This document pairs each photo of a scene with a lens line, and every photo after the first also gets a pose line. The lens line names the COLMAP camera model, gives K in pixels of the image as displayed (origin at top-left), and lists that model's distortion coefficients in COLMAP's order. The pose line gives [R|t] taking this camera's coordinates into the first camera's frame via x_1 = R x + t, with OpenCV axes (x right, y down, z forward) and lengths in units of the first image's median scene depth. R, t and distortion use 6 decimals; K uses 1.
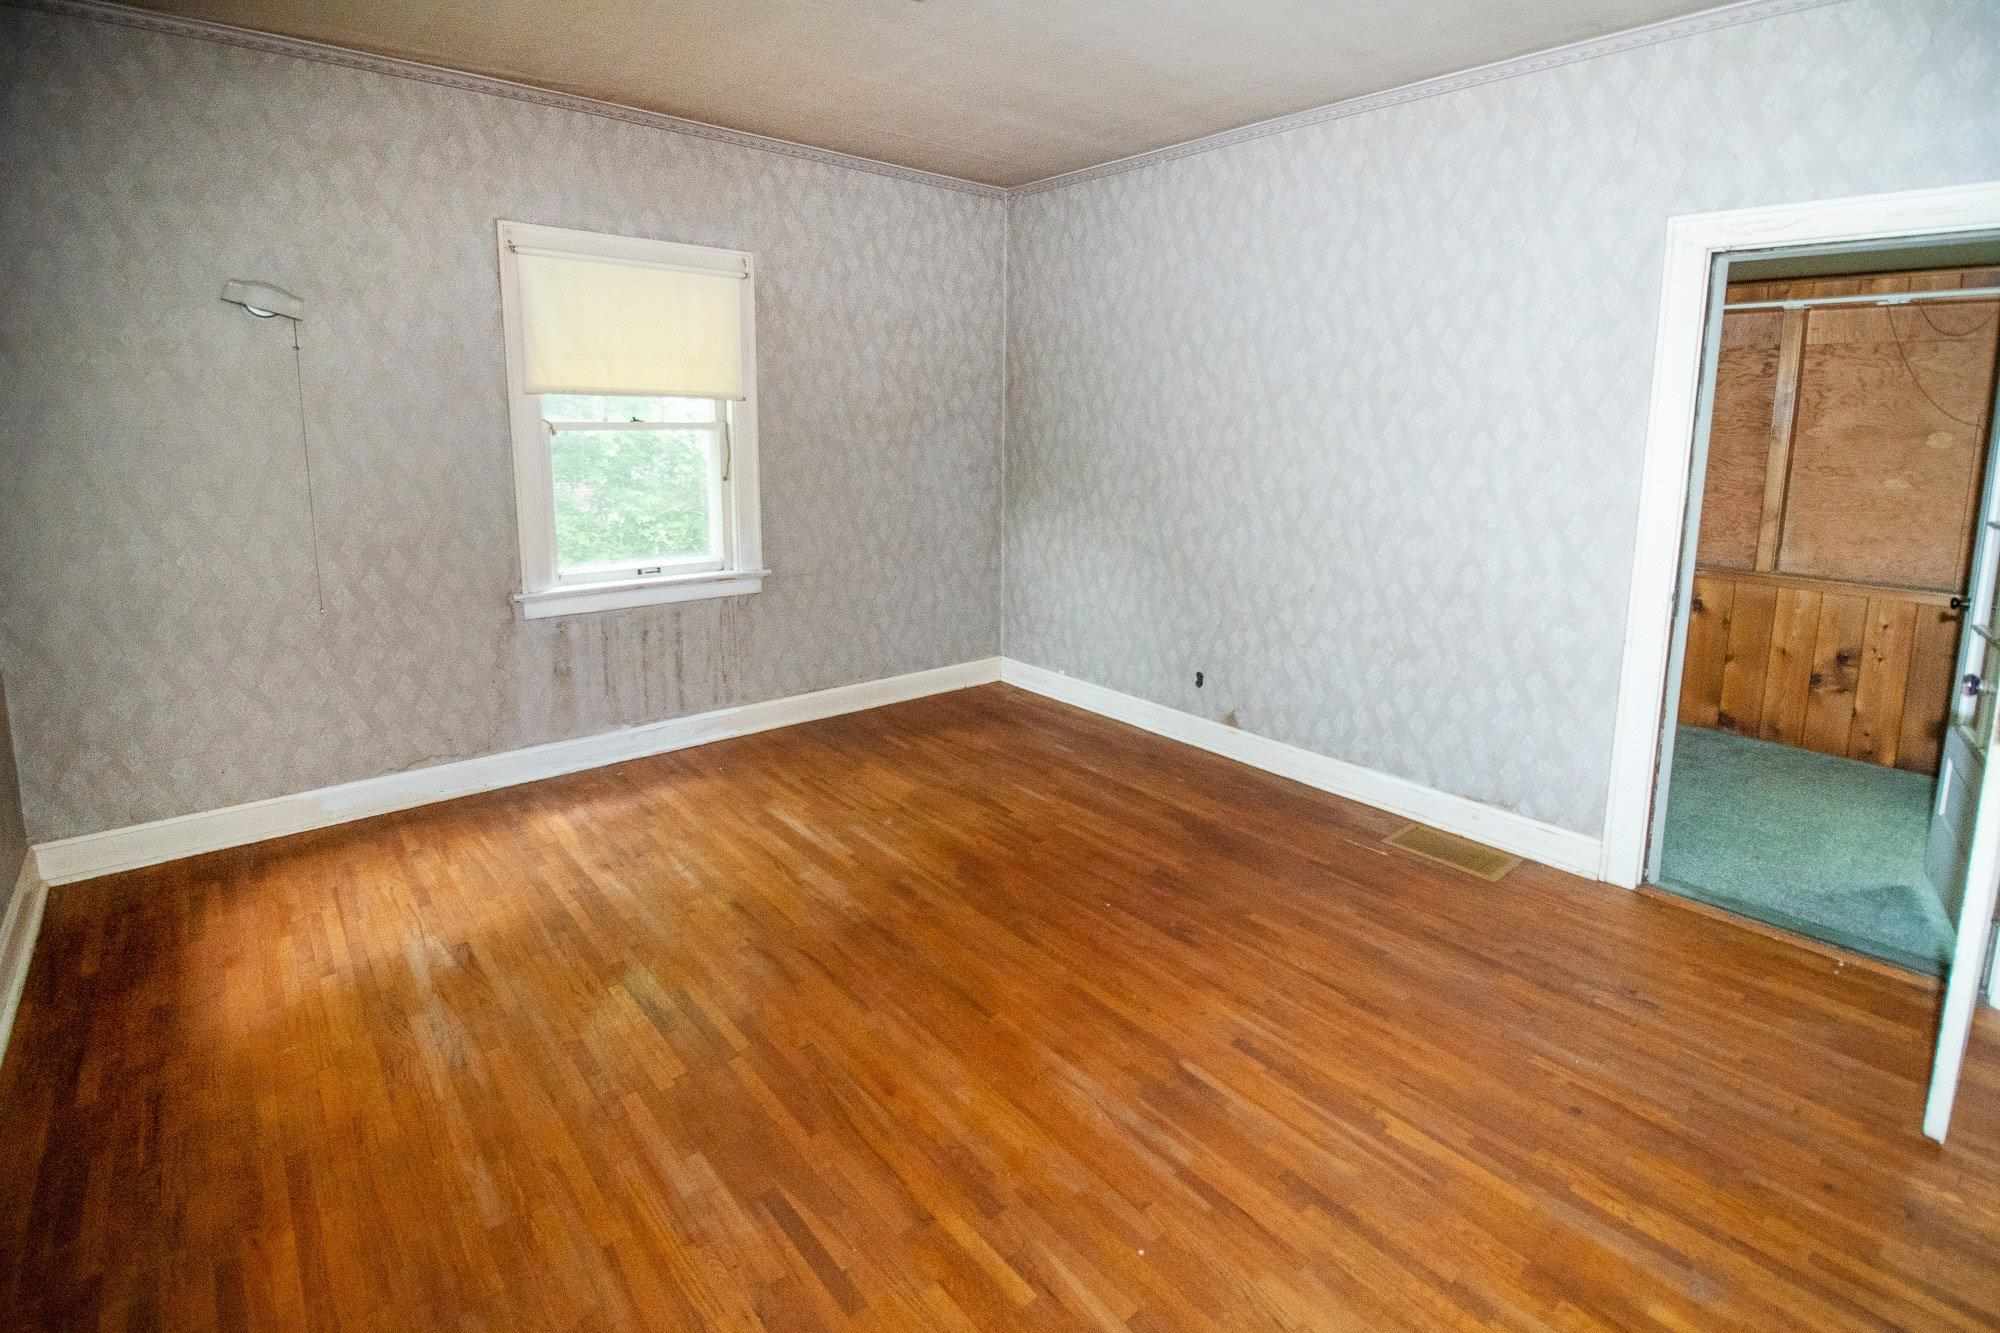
lens RADIAL K [[926.2, 0, 1013.0], [0, 926.2, 664.7], [0, 0, 1]] dist [0.002090, -0.000192]
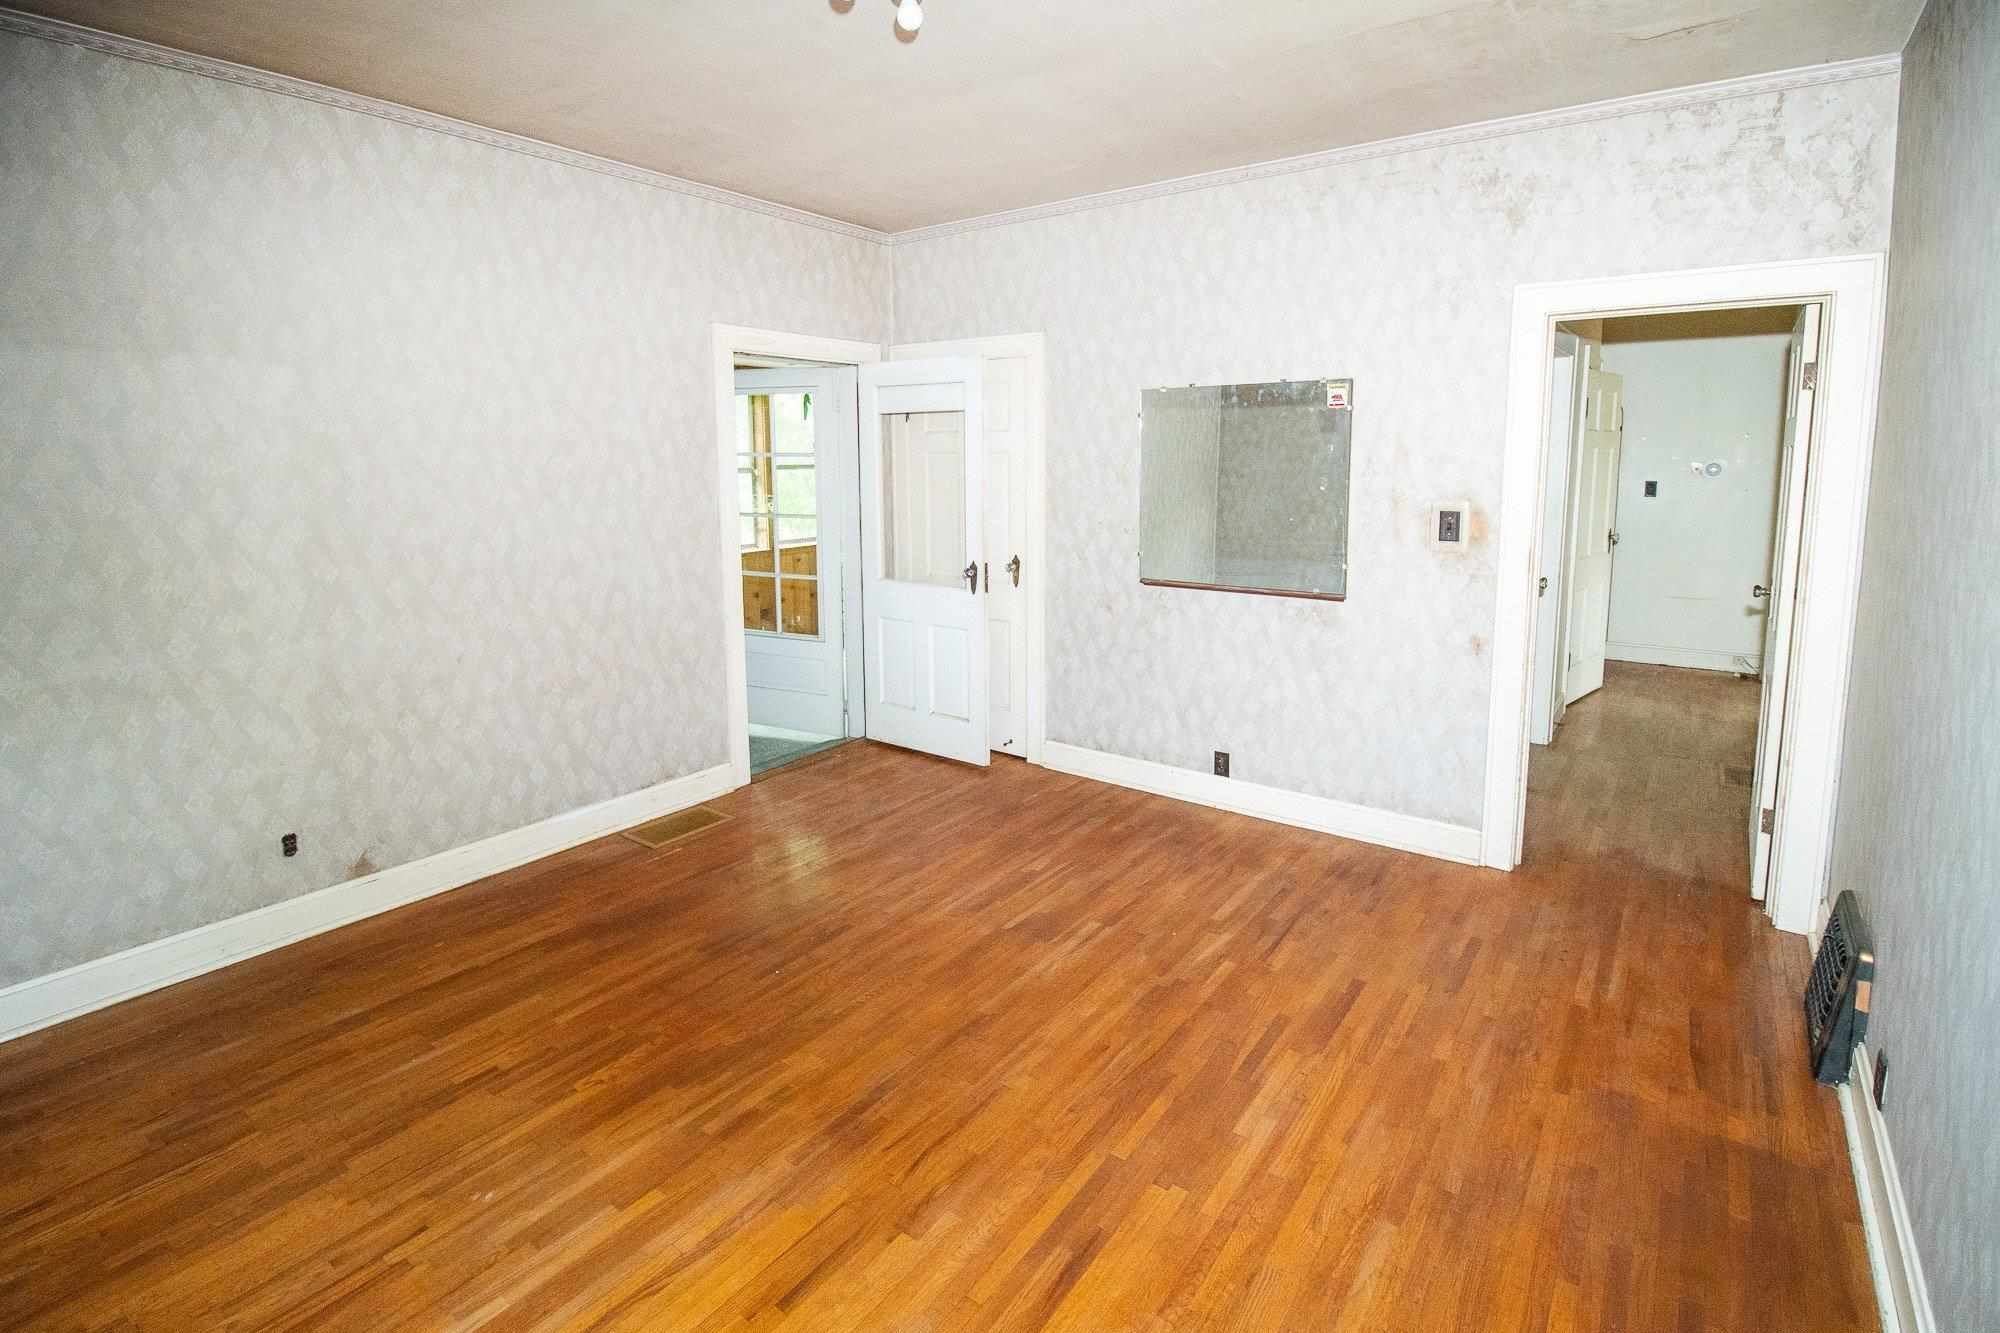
lens RADIAL K [[926.2, 0, 1013.0], [0, 926.2, 664.7], [0, 0, 1]] dist [0.002090, -0.000192]
pose [[-0.229516, -0.227512, 0.946341, -0.909672], [0.246760, 0.926928, 0.282692, -0.285303], [-0.941505, 0.298402, -0.156604, 0.946827]]
